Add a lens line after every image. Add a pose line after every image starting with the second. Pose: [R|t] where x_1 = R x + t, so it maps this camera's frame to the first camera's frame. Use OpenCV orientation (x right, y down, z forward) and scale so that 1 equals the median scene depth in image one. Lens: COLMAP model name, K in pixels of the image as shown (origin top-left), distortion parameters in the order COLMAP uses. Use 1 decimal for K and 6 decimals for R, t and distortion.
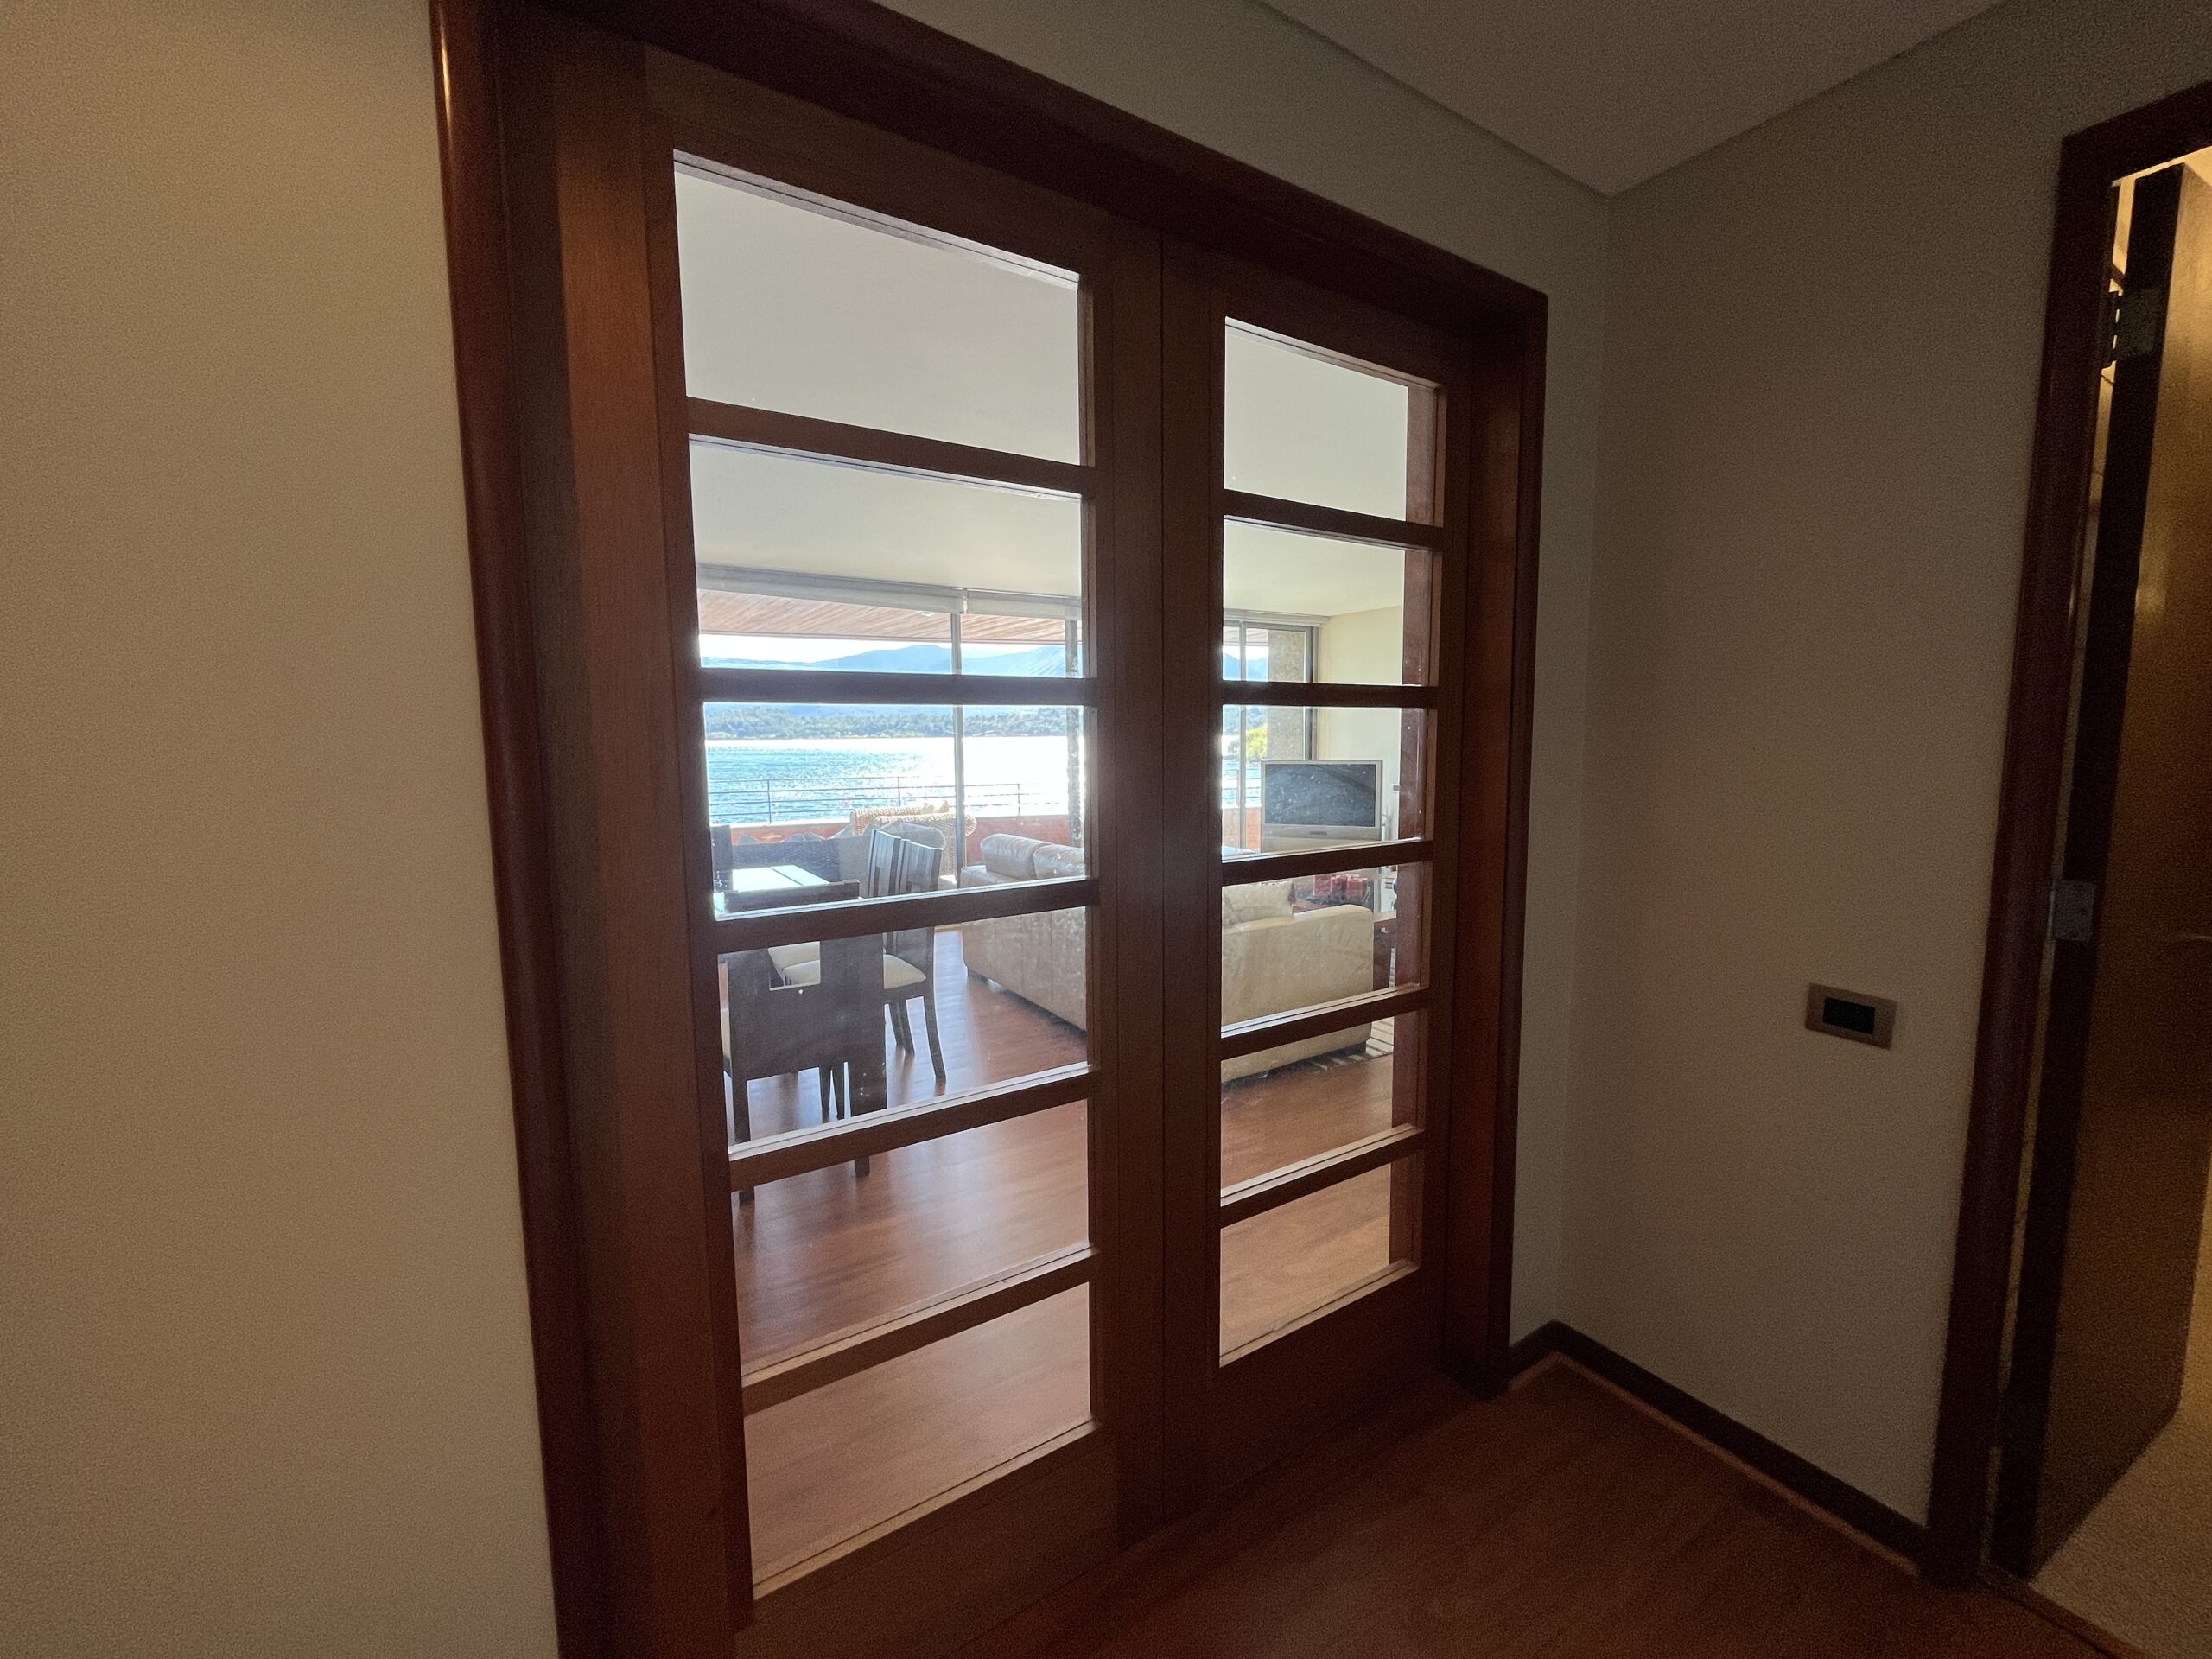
lens RADIAL K [[893.9, 0, 1098.1], [0, 893.9, 827.0], [0, 0, 1]] dist [-0.002114, -0.000005]
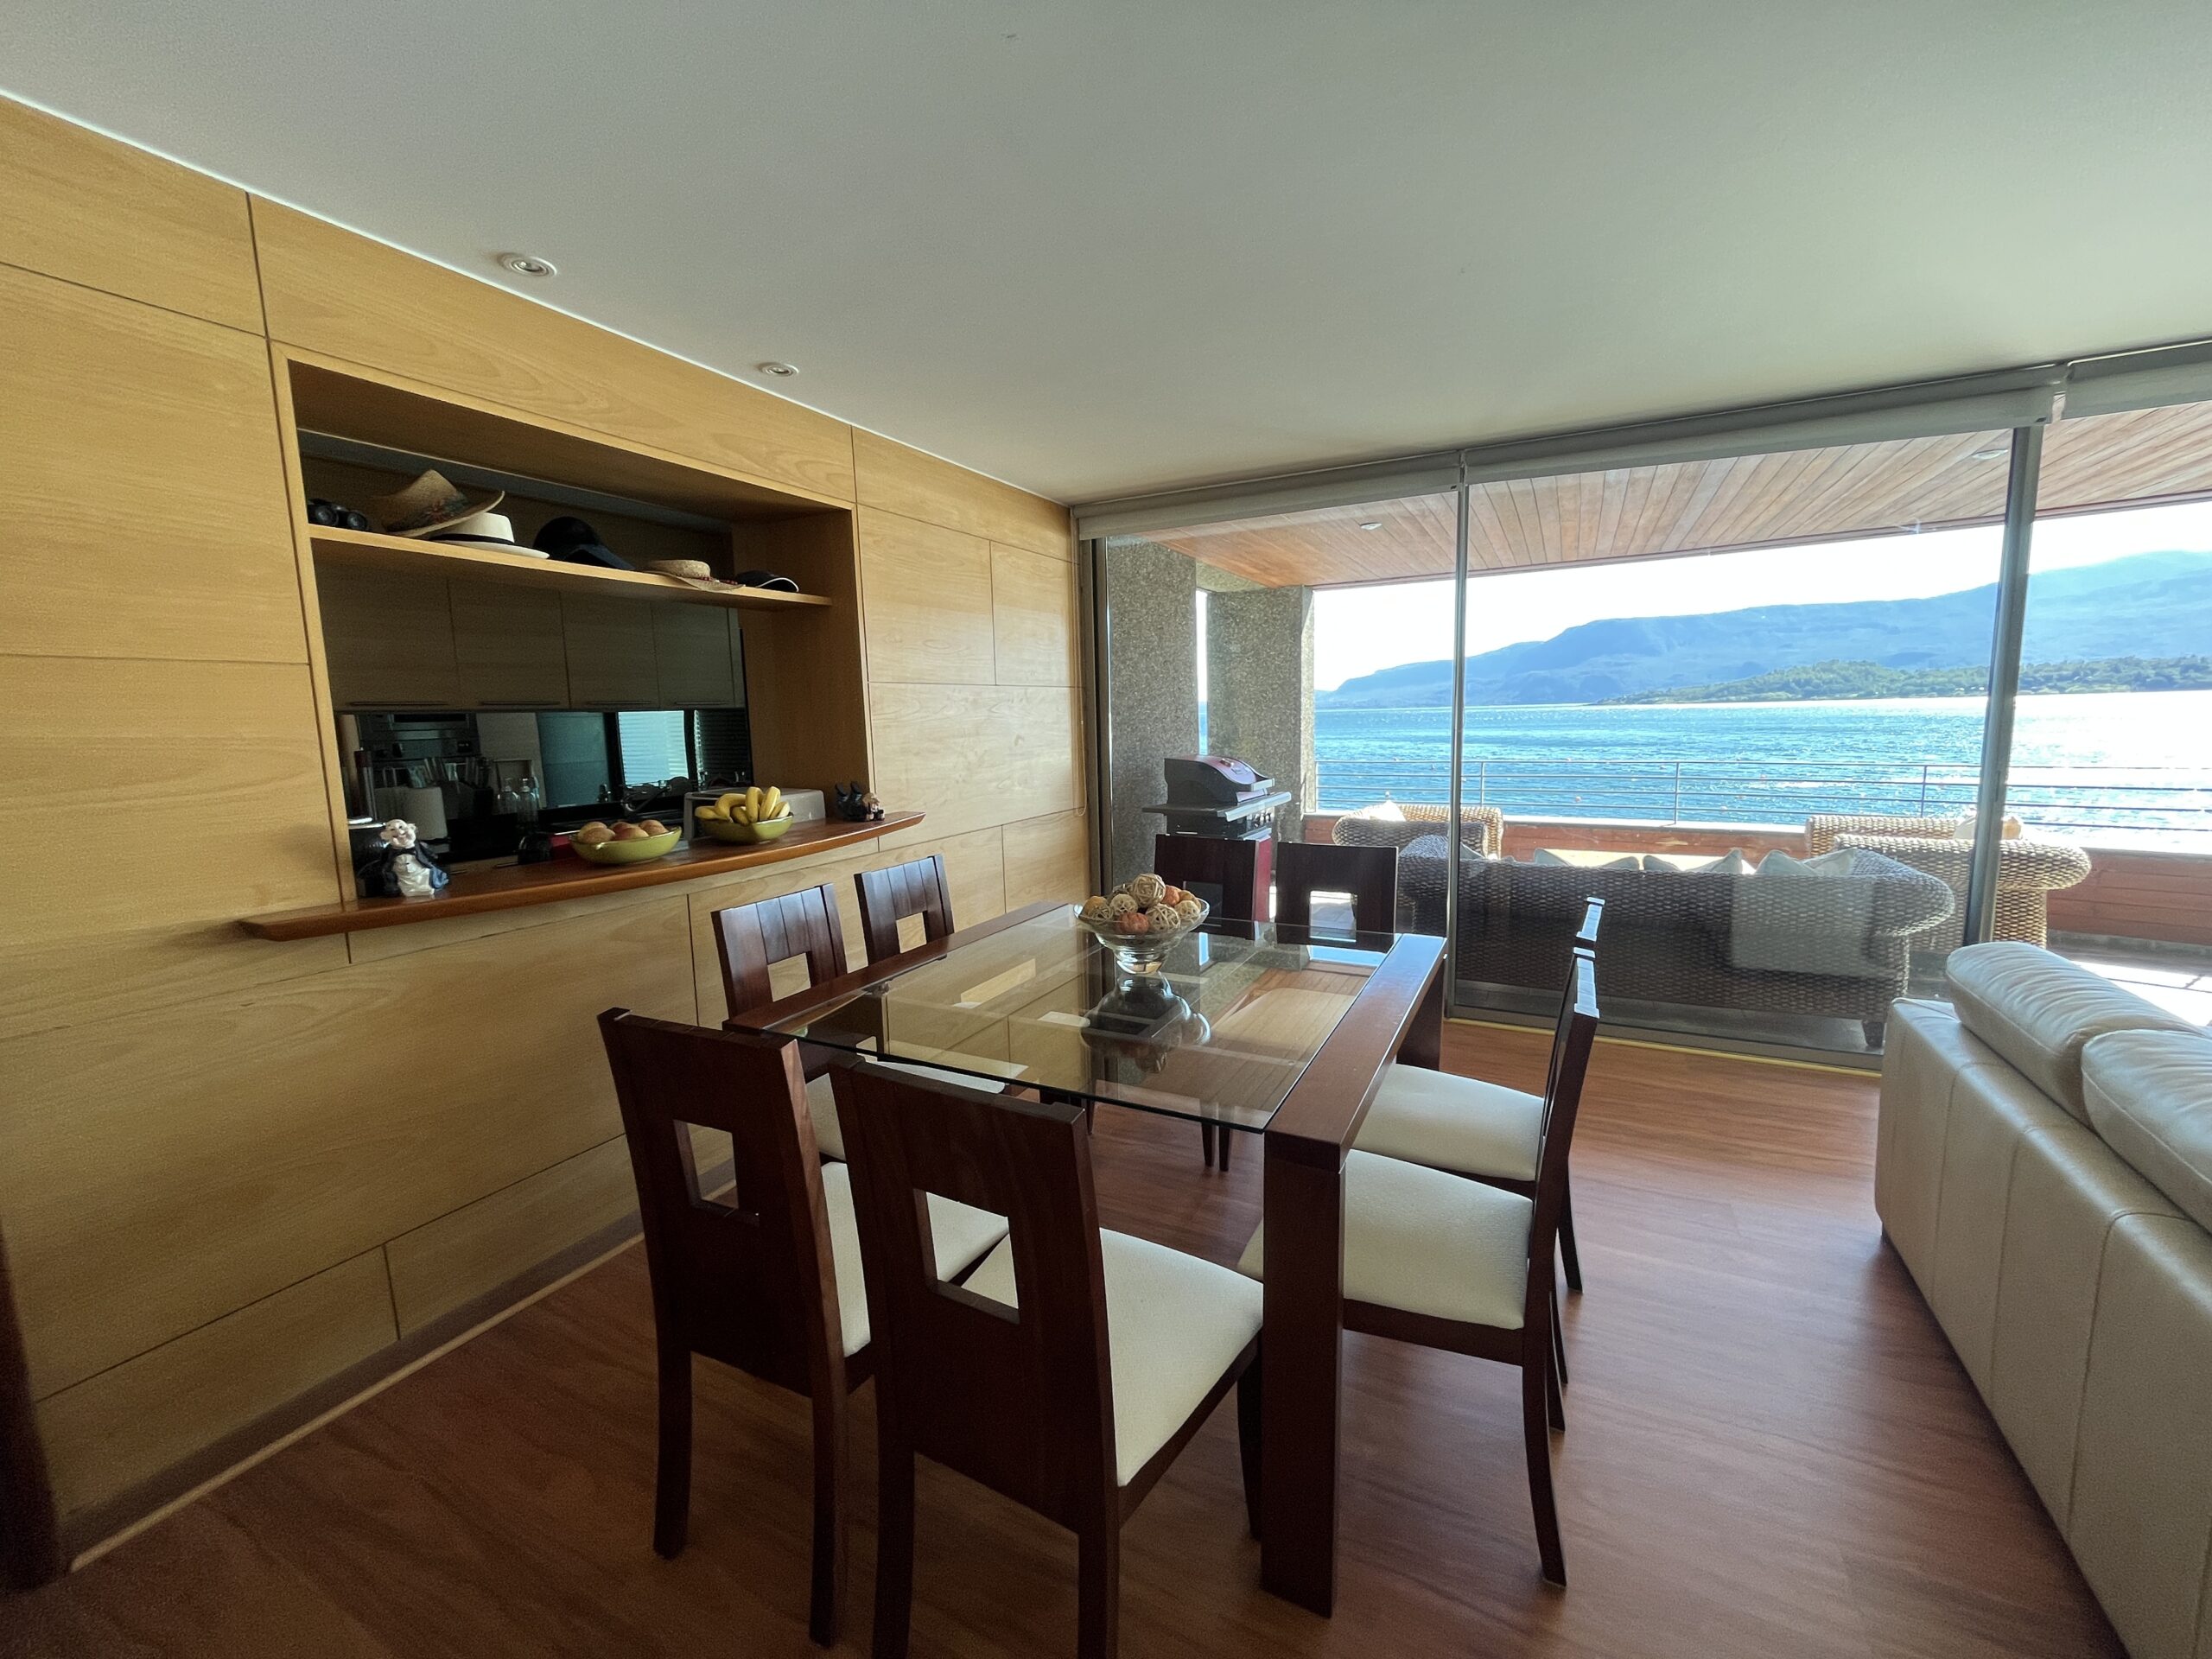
lens RADIAL K [[894.2, 0, 1100.2], [0, 894.2, 826.5], [0, 0, 1]] dist [-0.001486, -0.000082]
pose [[0.502481, 0.101452, -0.858616, 0.011199], [-0.067736, 0.994659, 0.077886, -0.026095], [0.861931, 0.019022, 0.506669, 0.247735]]
